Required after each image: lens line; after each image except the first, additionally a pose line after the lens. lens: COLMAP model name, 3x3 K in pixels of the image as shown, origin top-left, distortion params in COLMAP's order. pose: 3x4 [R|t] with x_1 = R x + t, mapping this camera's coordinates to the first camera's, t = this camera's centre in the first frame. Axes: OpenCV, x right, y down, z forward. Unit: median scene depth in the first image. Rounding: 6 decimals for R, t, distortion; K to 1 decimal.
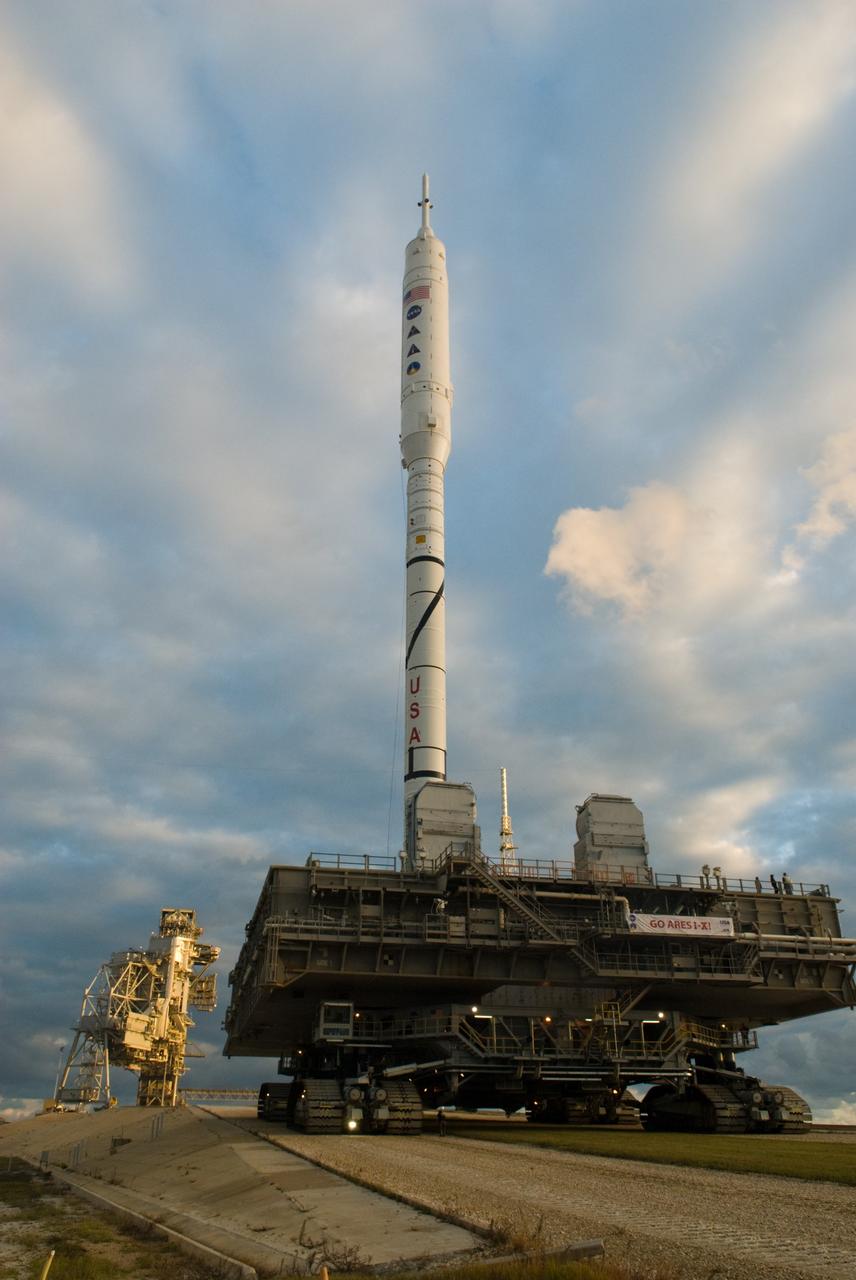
lens RADIAL K [[948.3, 0, 436.2], [0, 948.3, 647.0], [0, 0, 1]] dist [-0.023665, -0.008441]
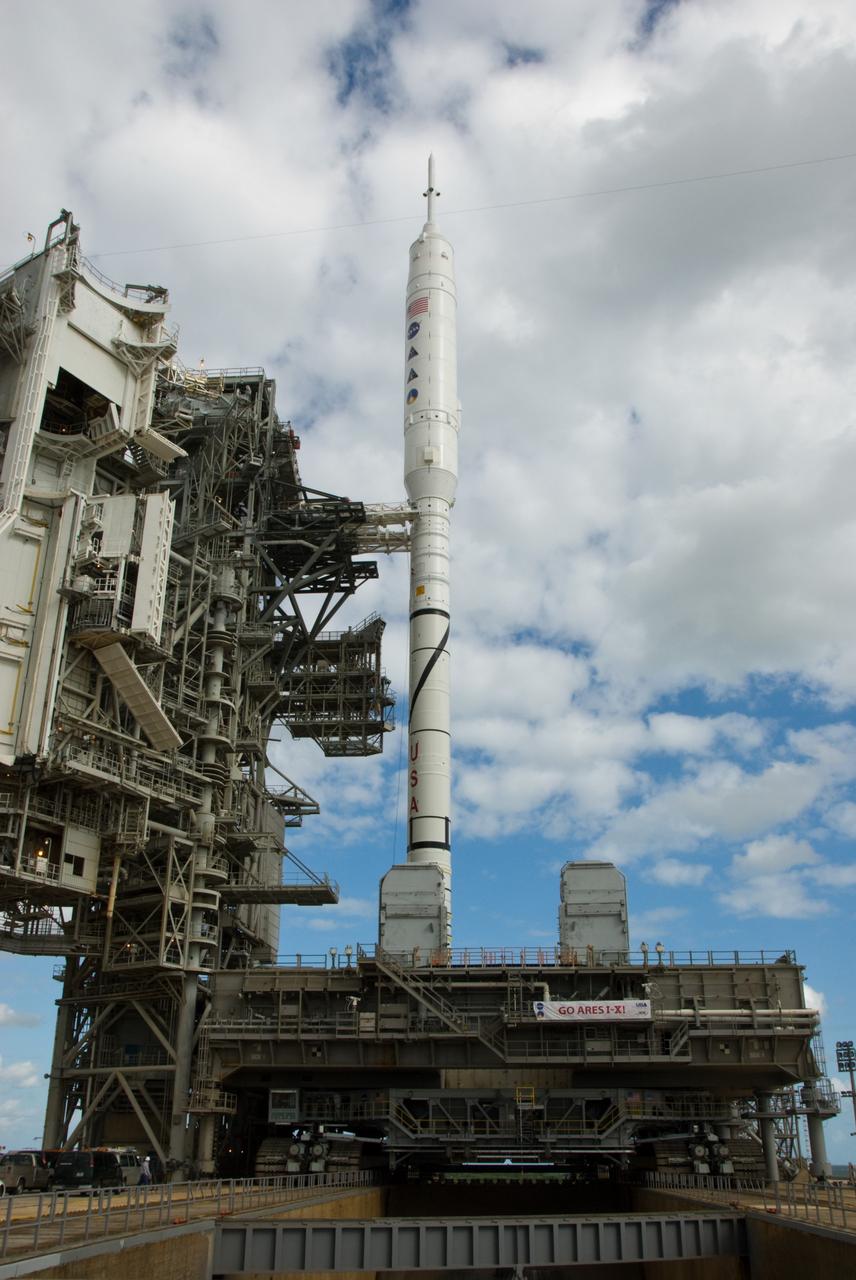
lens RADIAL K [[1155.7, 0, 428.9], [0, 1155.7, 647.1], [0, 0, 1]] dist [-0.097111, 0.117619]
pose [[0.954968, -0.118058, -0.272209, 0.440387], [0.133844, 0.990191, 0.040106, -0.149877], [0.264804, -0.074733, 0.961402, -0.174822]]
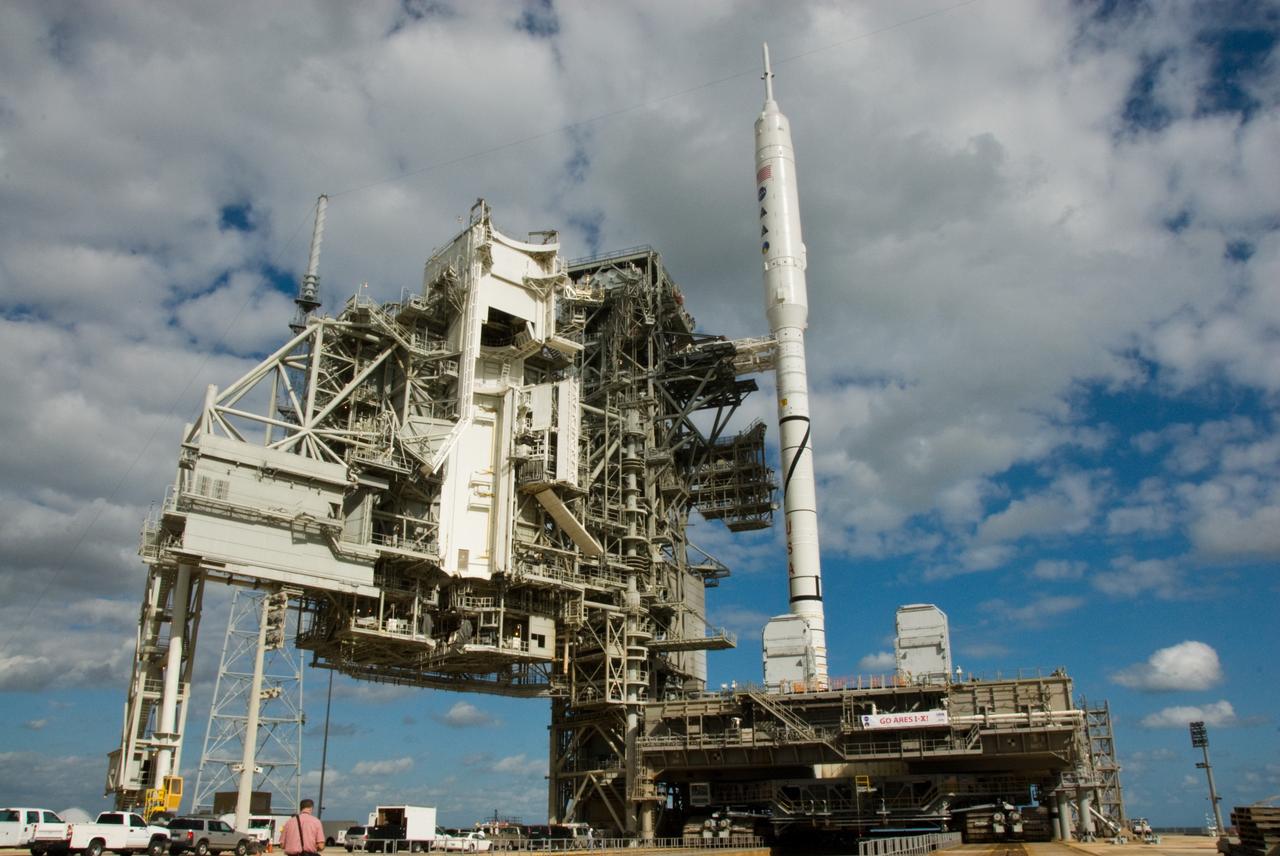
lens RADIAL K [[1027.2, 0, 635.5], [0, 1027.2, 432.5], [0, 0, 1]] dist [-0.102458, 0.044800]
pose [[0.837855, -0.206833, -0.505192, 0.718736], [0.257722, 0.965687, 0.032064, -0.246625], [0.481225, -0.157064, 0.862411, -0.382136]]
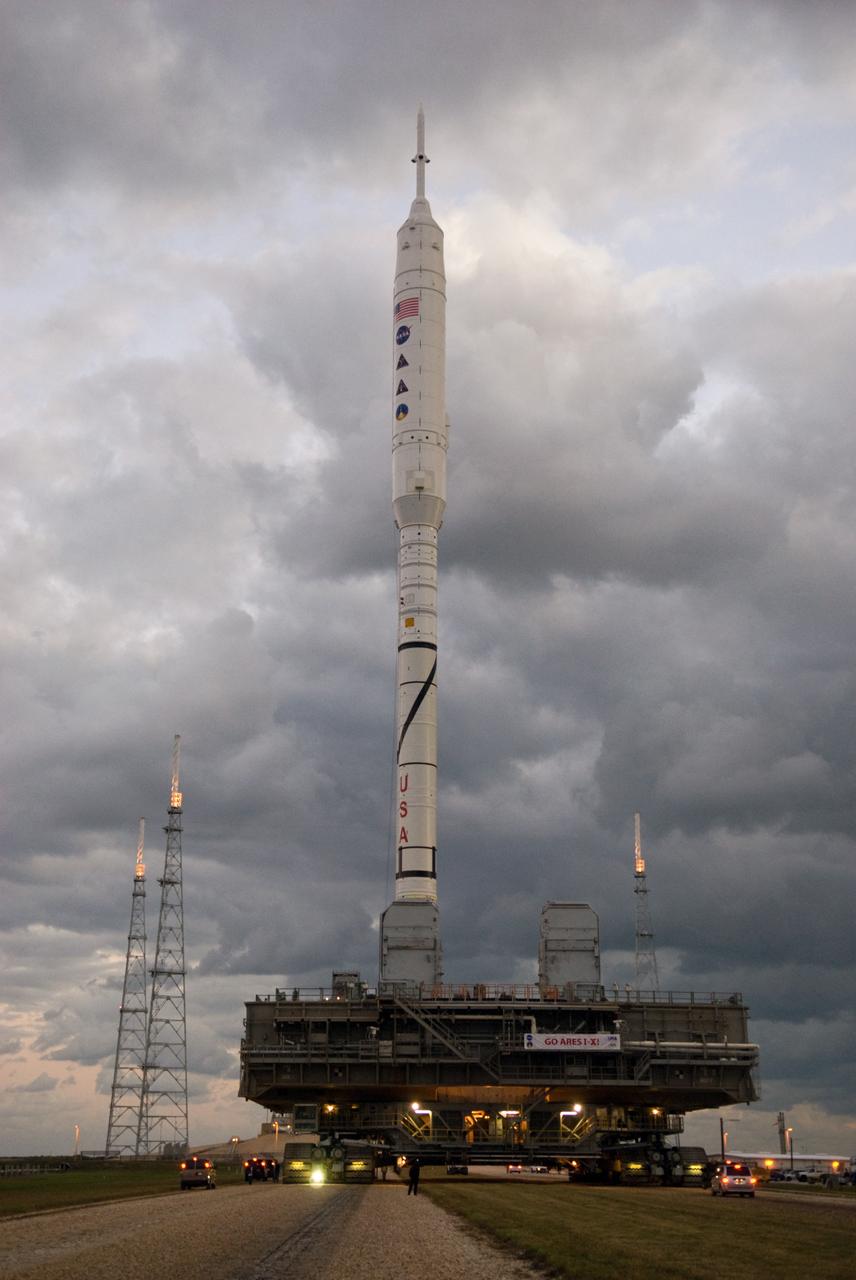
lens RADIAL K [[1626.3, 0, 422.9], [0, 1626.3, 631.8], [0, 0, 1]] dist [0.076652, 0.000000]
pose [[0.976172, -0.059667, -0.208635, 0.509218], [0.095097, 0.981841, 0.164147, -0.554461], [0.195052, -0.180076, 0.964120, -0.918956]]
